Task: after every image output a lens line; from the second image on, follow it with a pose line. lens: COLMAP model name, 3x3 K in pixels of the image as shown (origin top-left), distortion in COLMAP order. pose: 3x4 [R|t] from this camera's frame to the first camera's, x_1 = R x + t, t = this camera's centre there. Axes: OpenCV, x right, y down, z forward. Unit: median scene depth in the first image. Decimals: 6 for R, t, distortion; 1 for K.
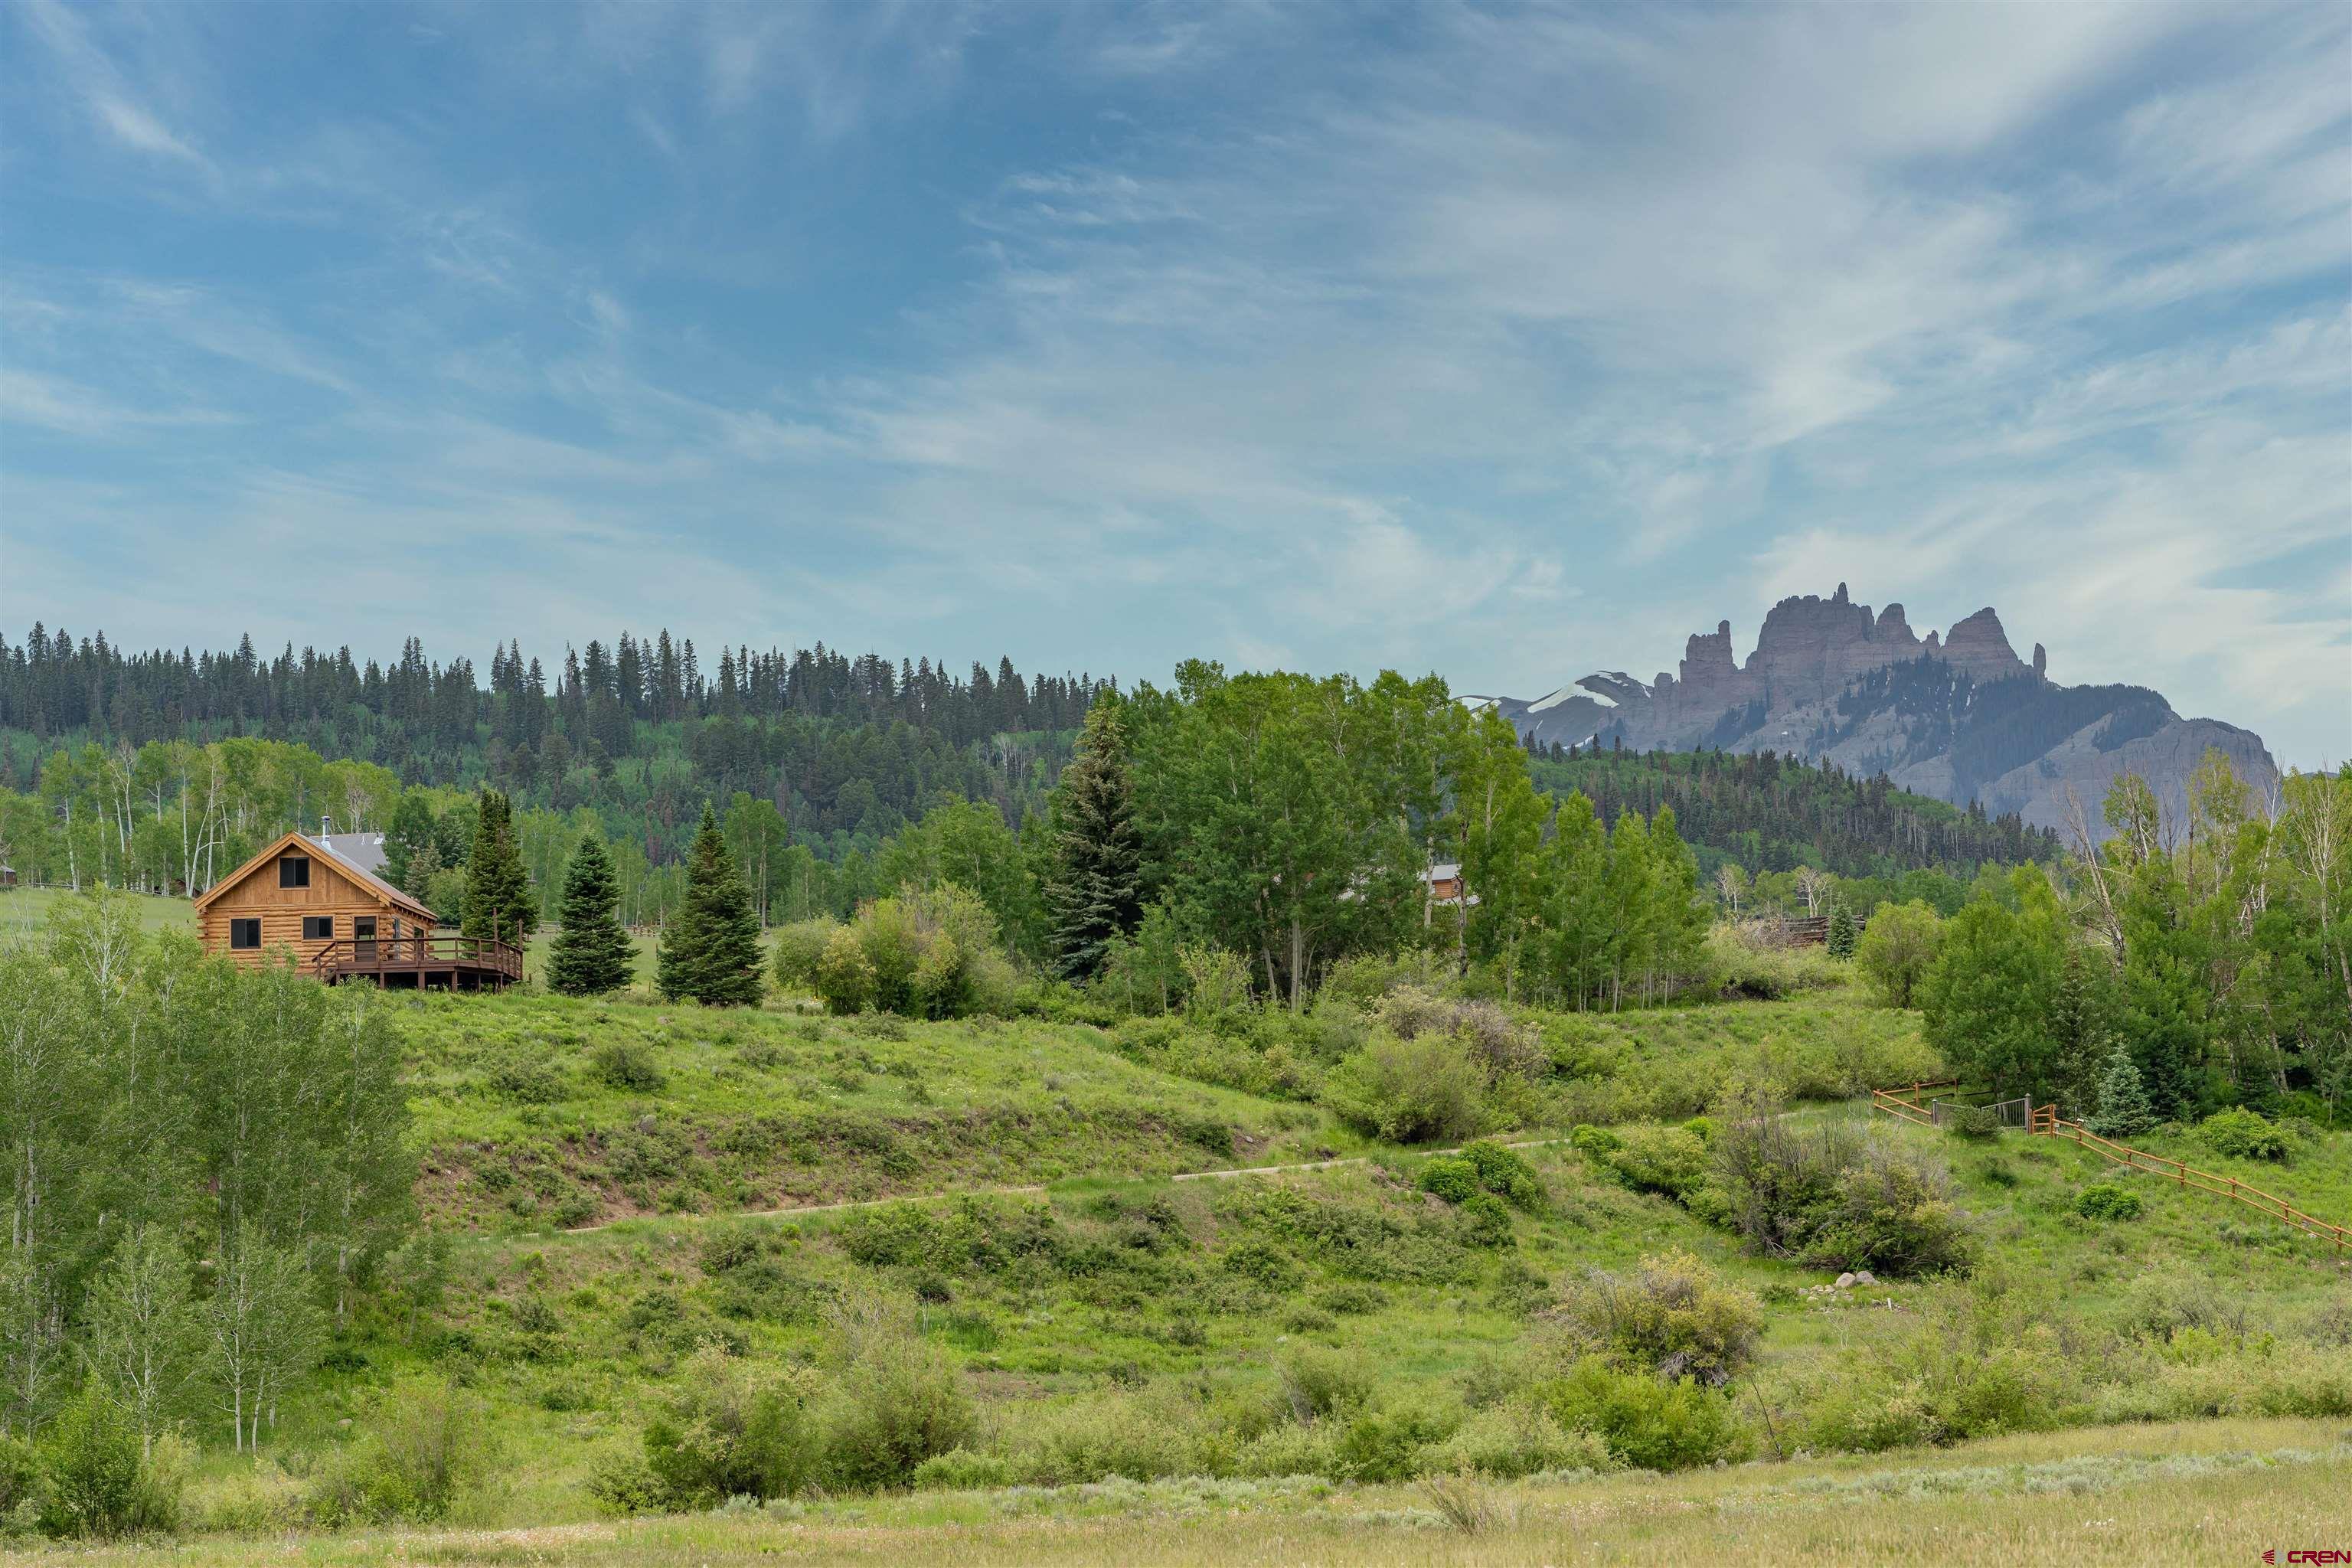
lens RADIAL K [[7915.1, 0, 1176.0], [0, 7915.1, 784.0], [0, 0, 1]] dist [0.031660, 0.488150]
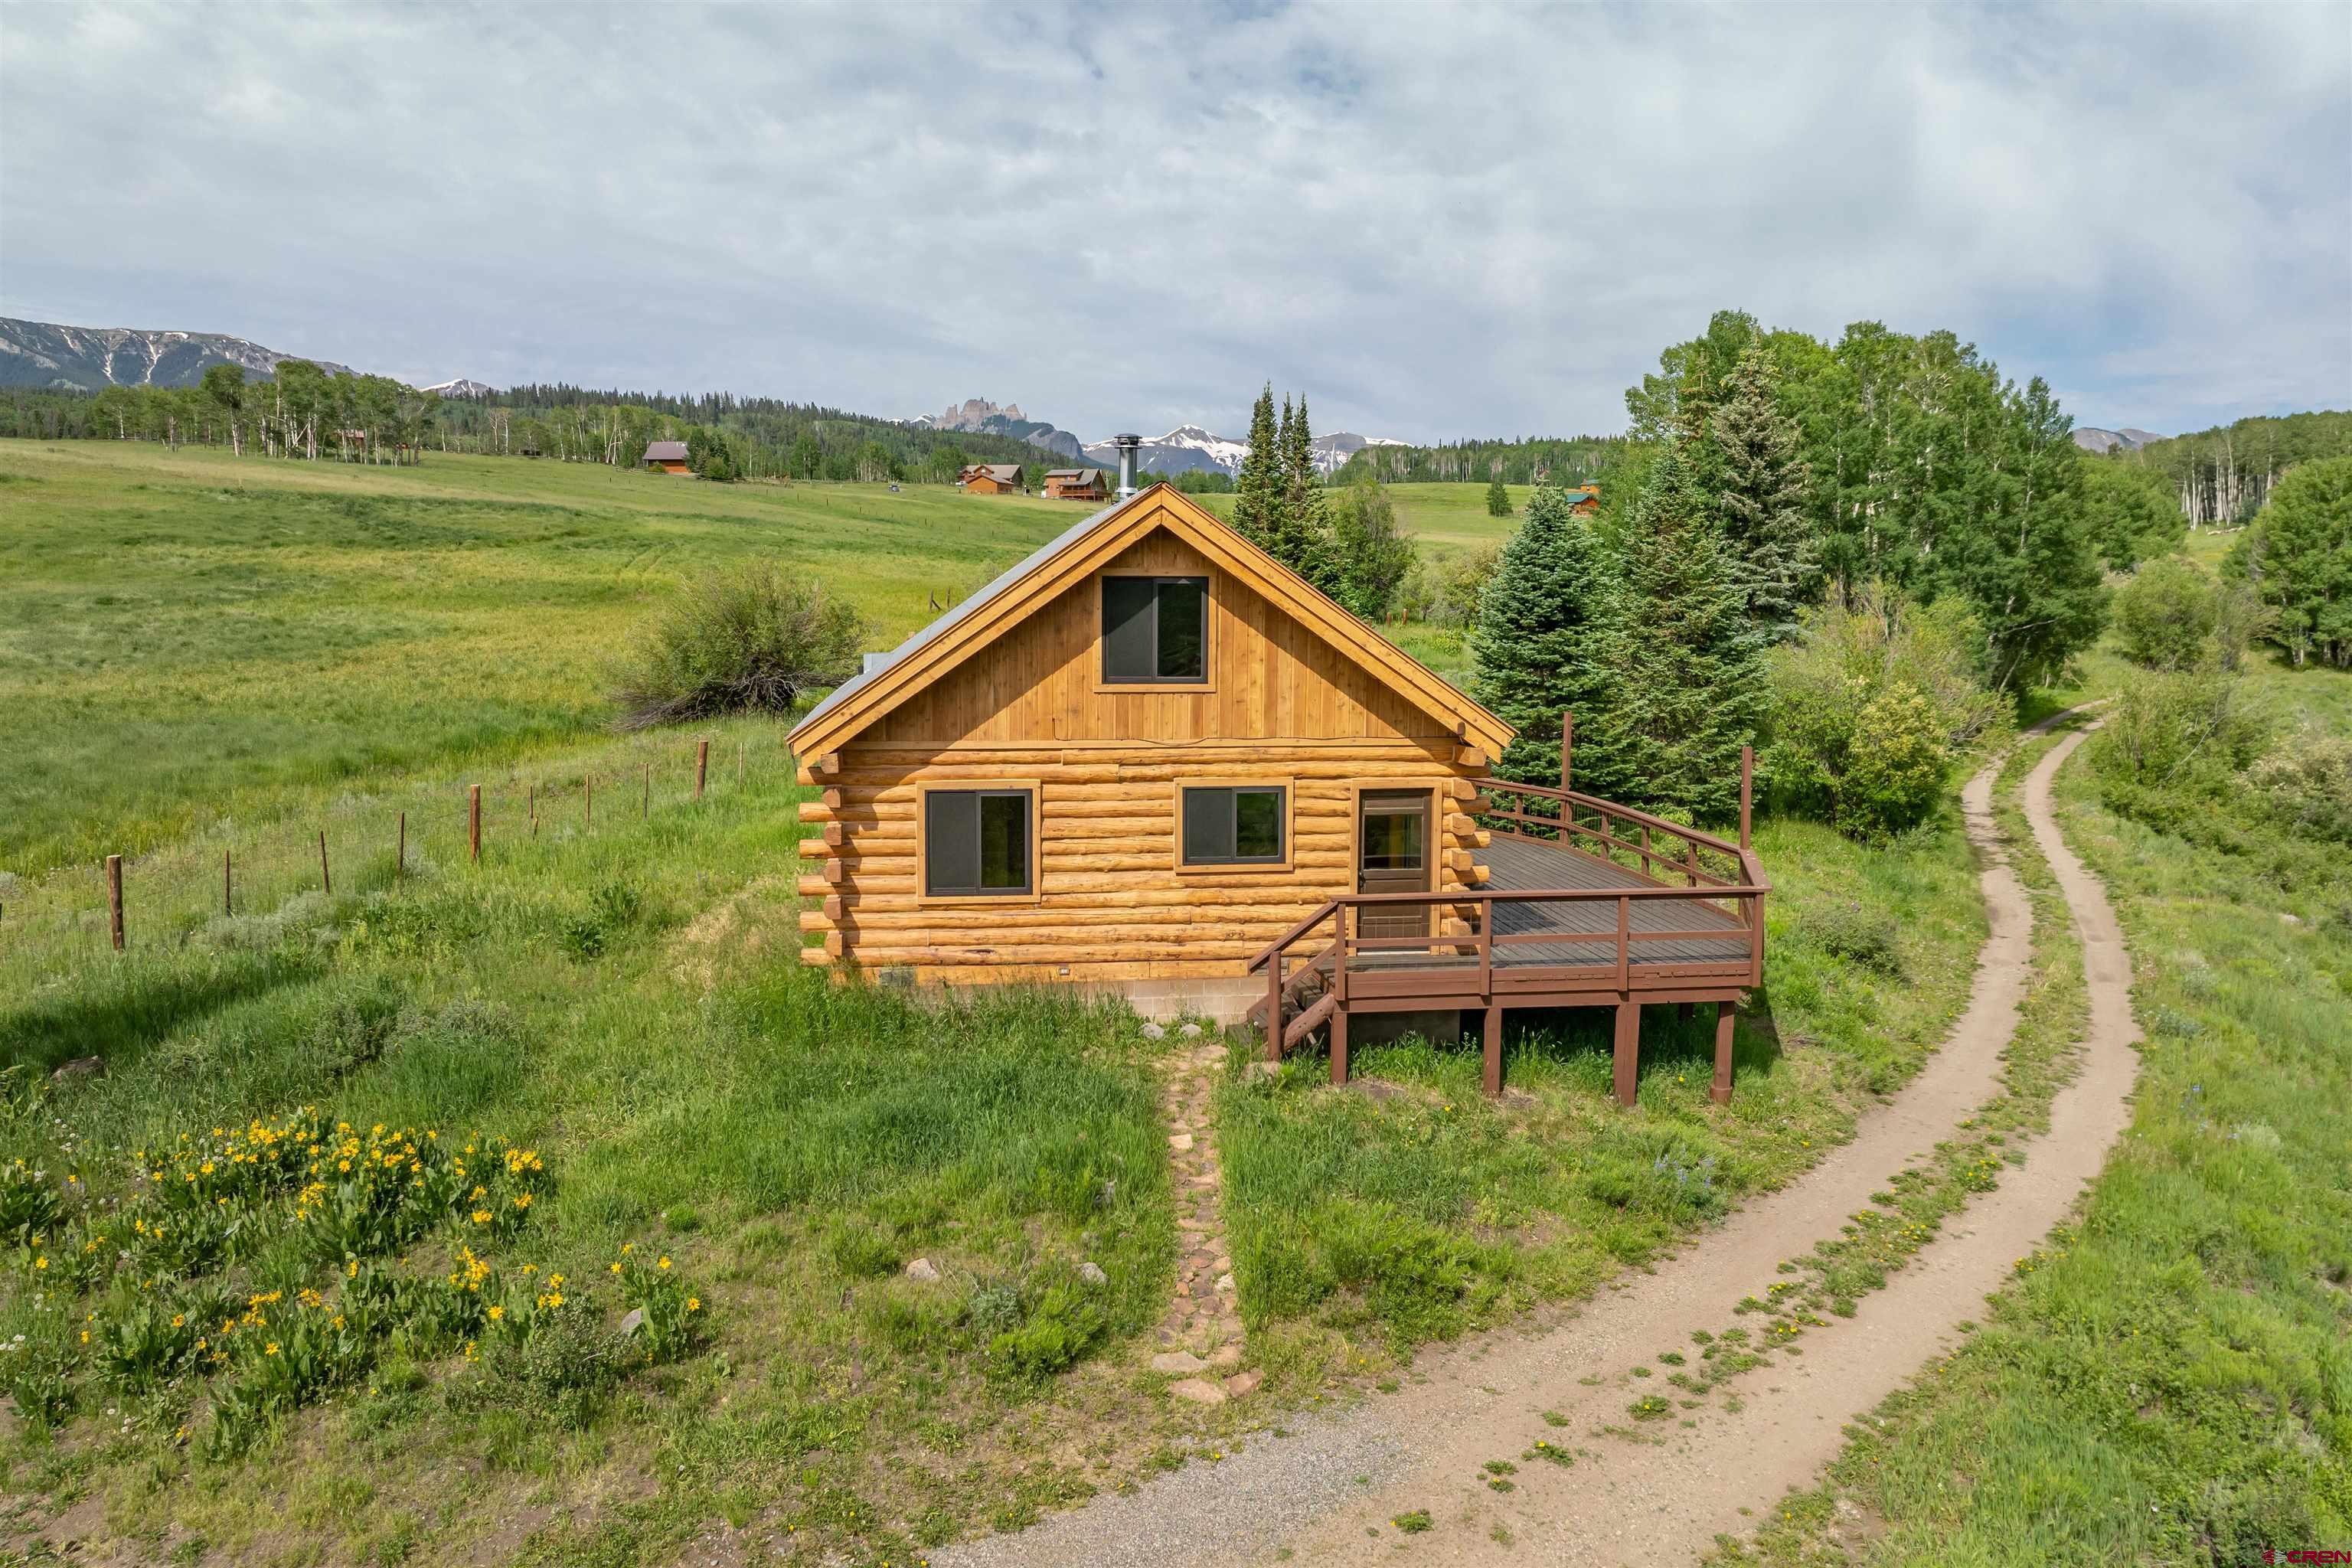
lens RADIAL K [[1656.9, 0, 1176.0], [0, 1656.9, 784.0], [0, 0, 1]] dist [-0.038404, -0.001264]
pose [[0.977922, 0.001937, 0.208962, -0.122894], [-0.044067, 0.979382, 0.197150, 0.004963], [-0.204272, -0.202006, 0.957845, 0.943253]]
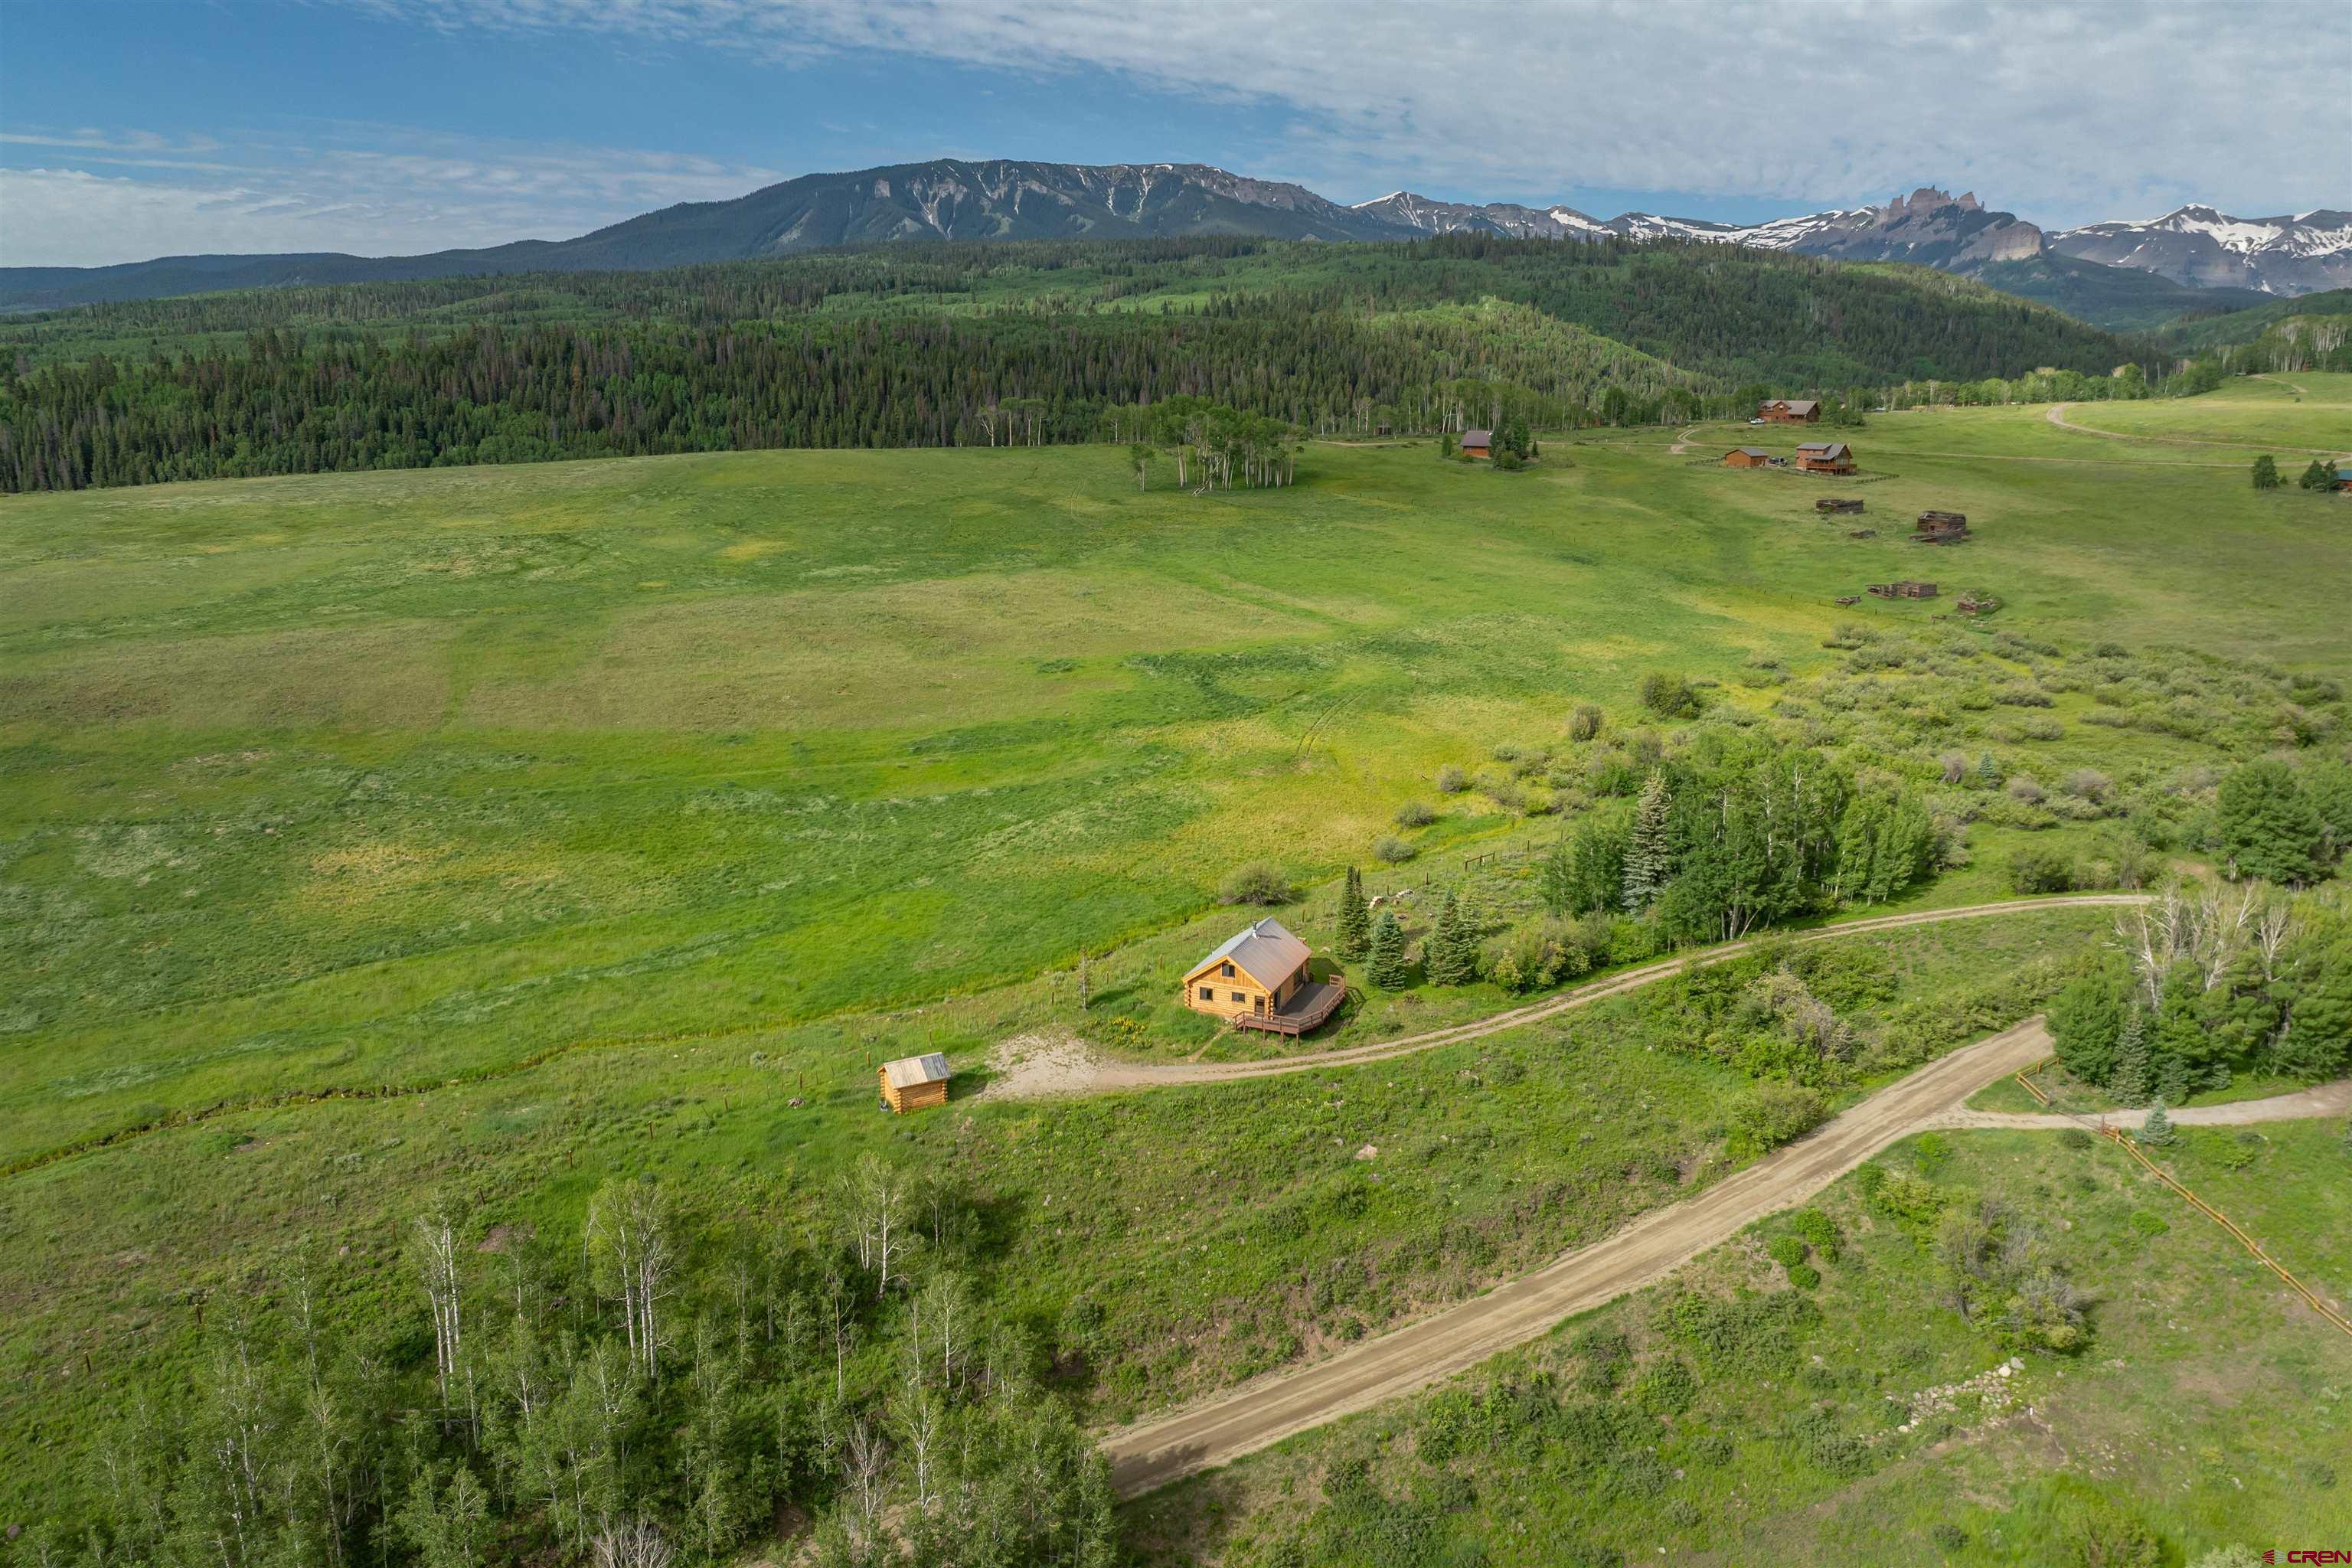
lens RADIAL K [[1656.9, 0, 1176.0], [0, 1656.9, 784.0], [0, 0, 1]] dist [-0.038404, -0.001264]
pose [[0.947521, 0.100509, -0.303482, 0.005130], [0.002991, 0.946464, 0.322796, -0.179885], [0.319679, -0.306764, 0.896494, 0.612957]]
